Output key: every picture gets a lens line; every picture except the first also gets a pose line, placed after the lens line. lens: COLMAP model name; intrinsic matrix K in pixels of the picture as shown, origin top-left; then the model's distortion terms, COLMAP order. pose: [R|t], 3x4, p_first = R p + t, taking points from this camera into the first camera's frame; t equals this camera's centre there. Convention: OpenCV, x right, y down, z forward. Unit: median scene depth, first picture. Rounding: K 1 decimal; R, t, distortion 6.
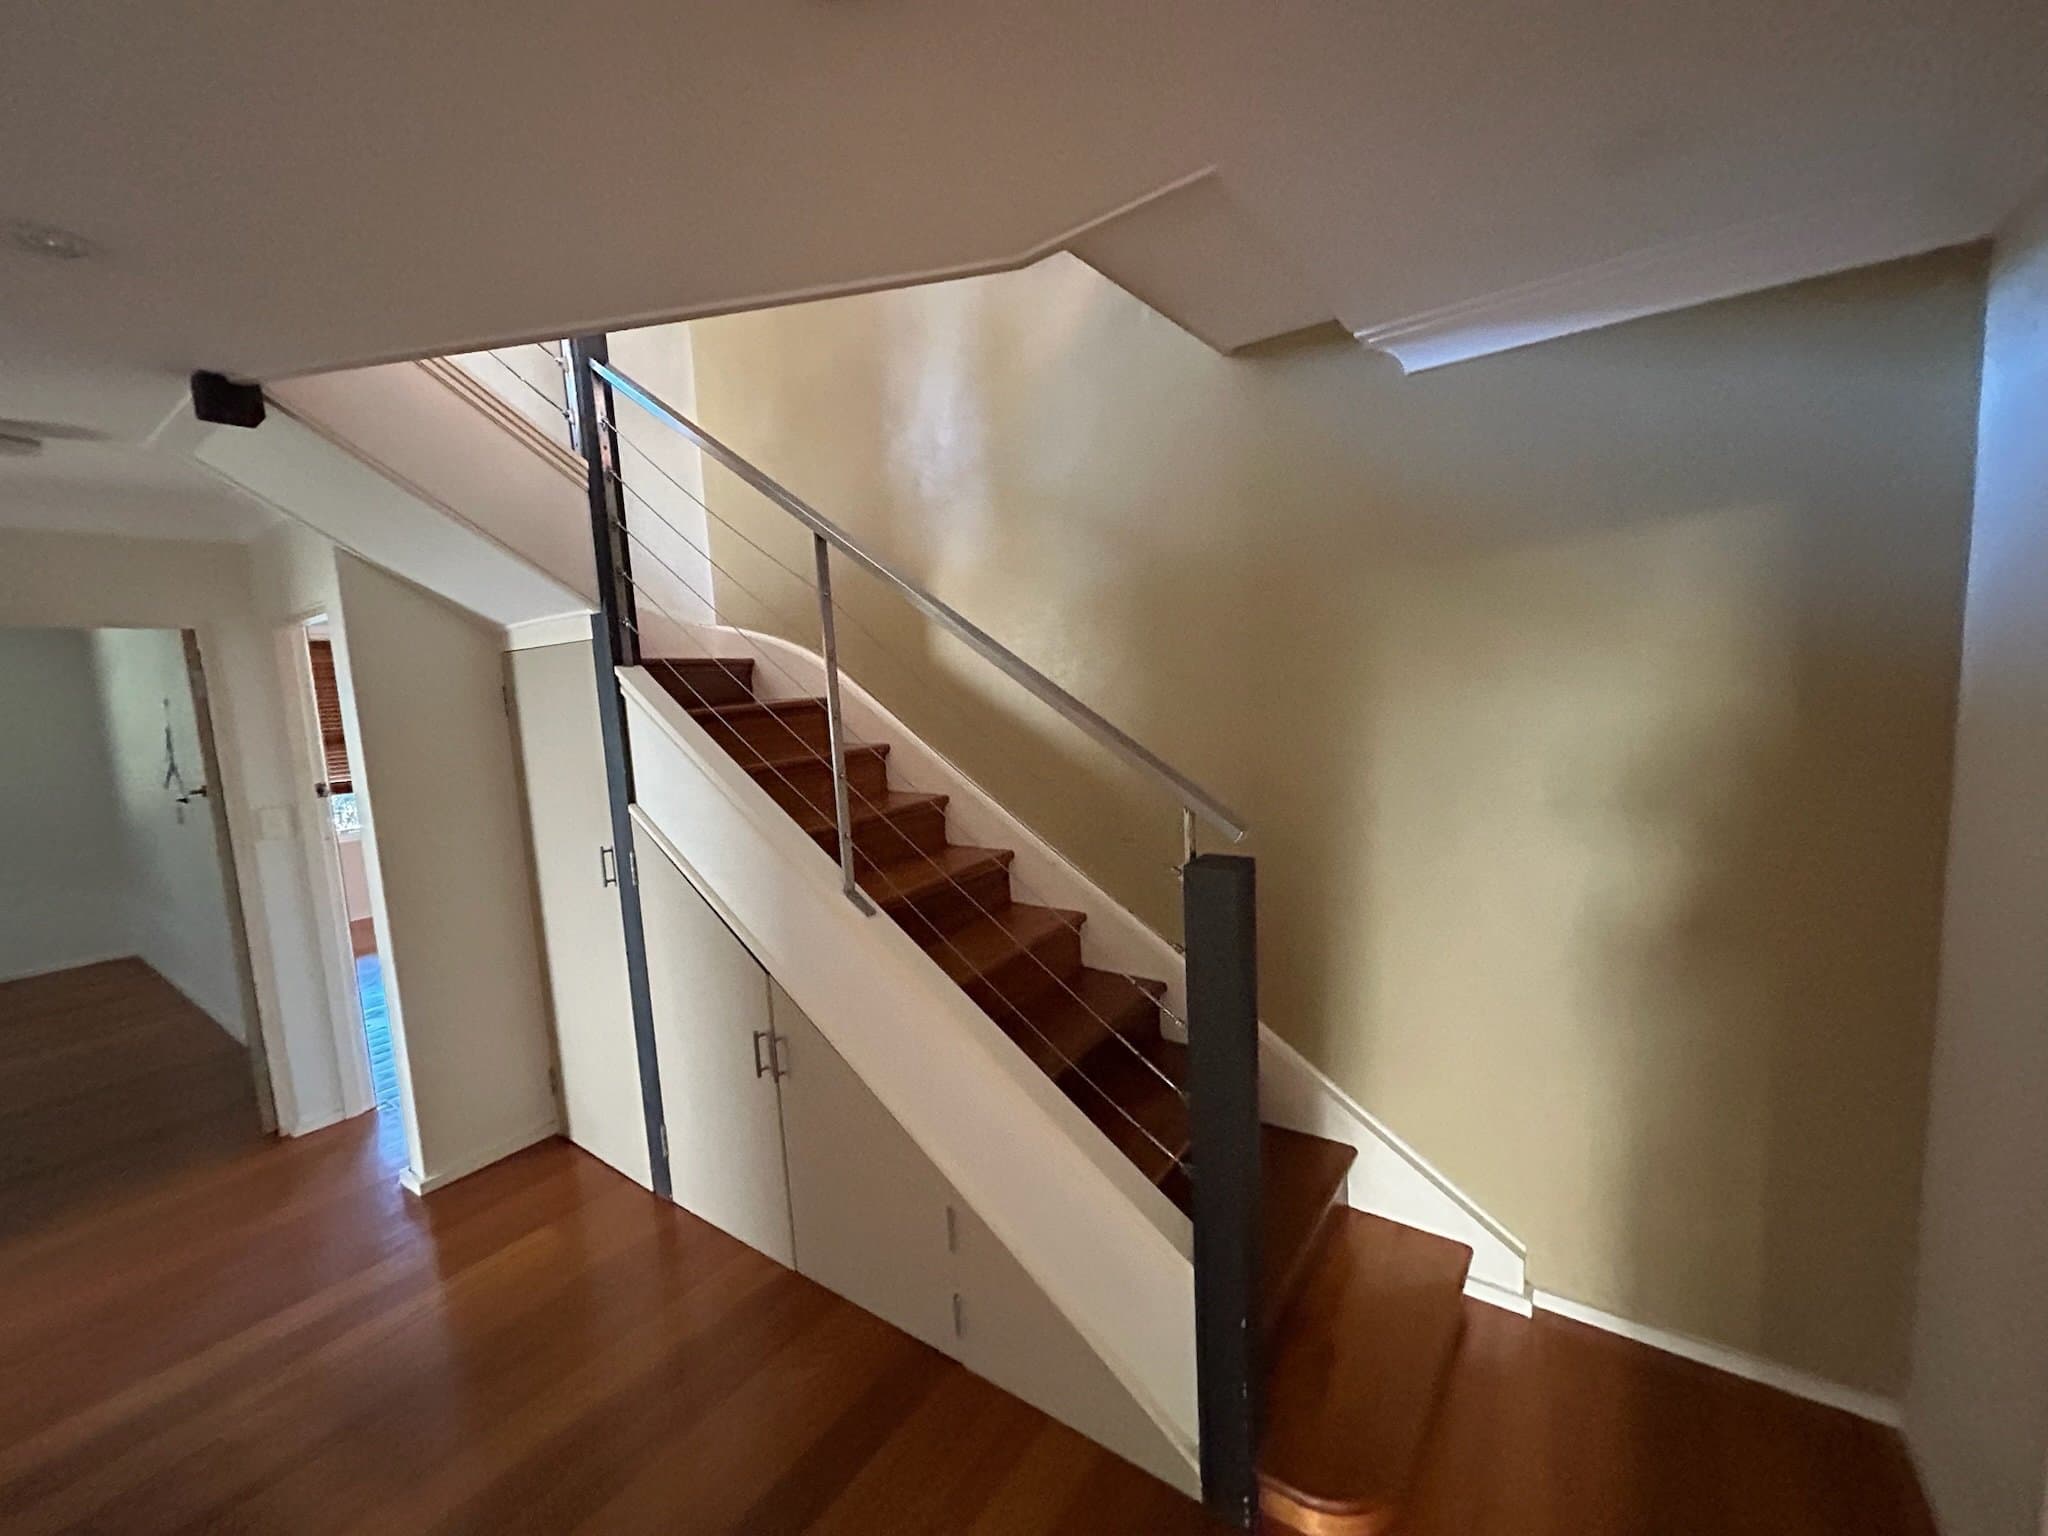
lens RADIAL K [[839.7, 0, 1022.2], [0, 839.7, 757.4], [0, 0, 1]] dist [-0.012666, -0.000149]
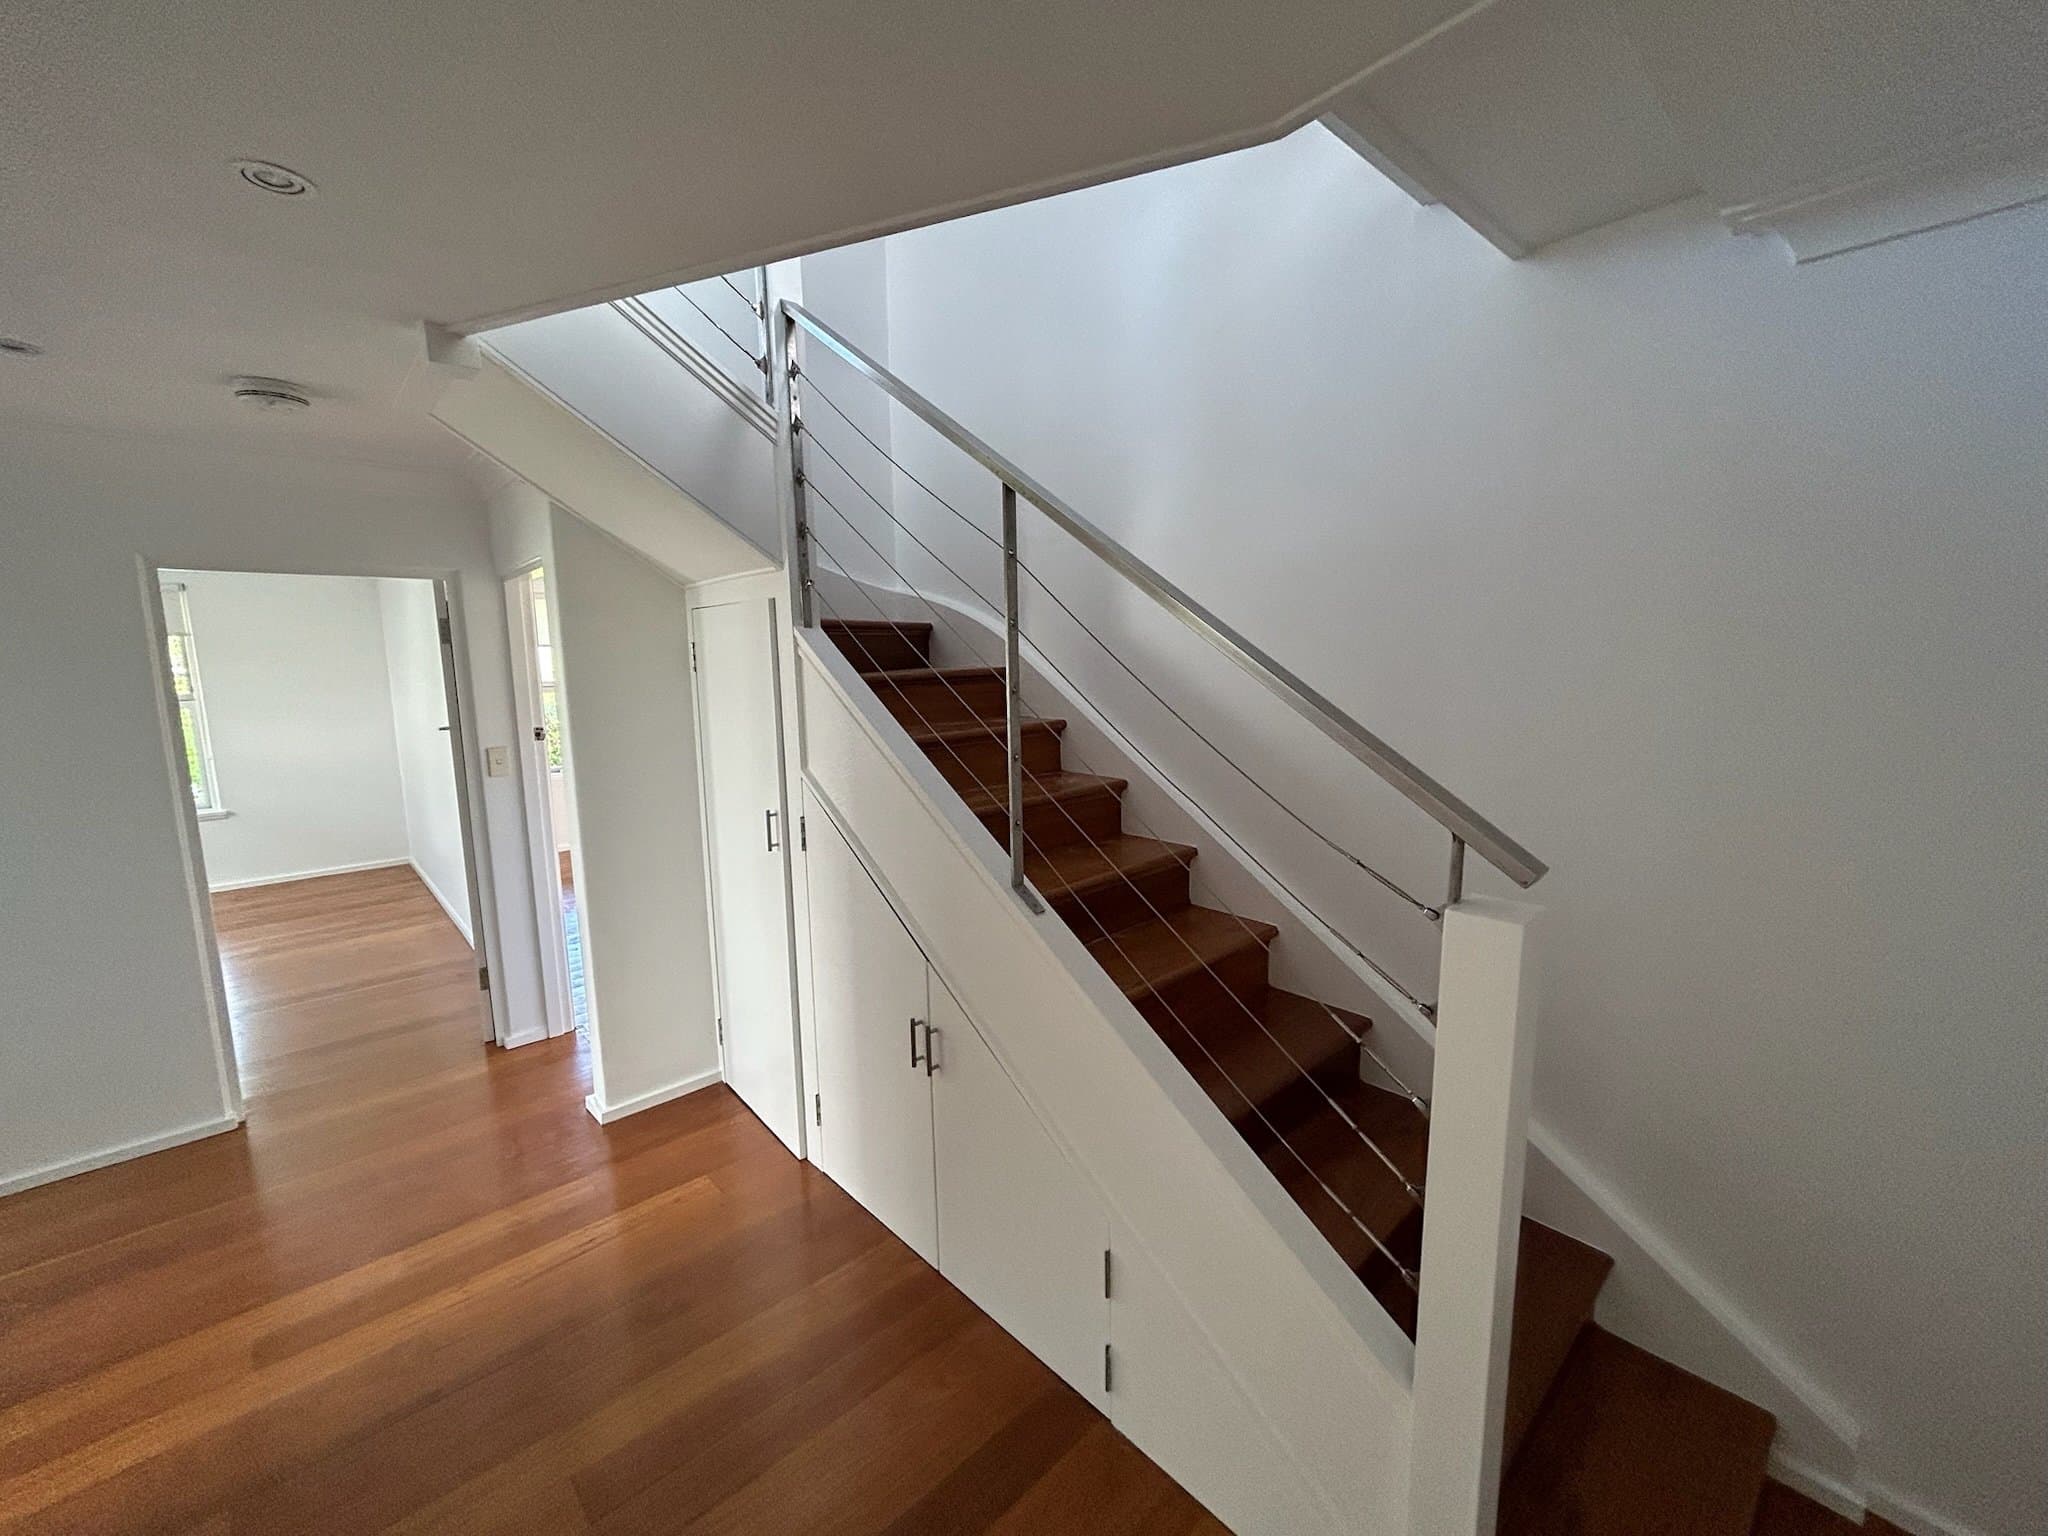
lens RADIAL K [[828.0, 0, 1015.7], [0, 828.0, 777.7], [0, 0, 1]] dist [-0.016870, 0.009632]
pose [[0.976931, 0.070142, -0.201708, -0.030980], [-0.057893, 0.996139, 0.066000, -0.013521], [0.205558, -0.052800, 0.977219, 0.113072]]
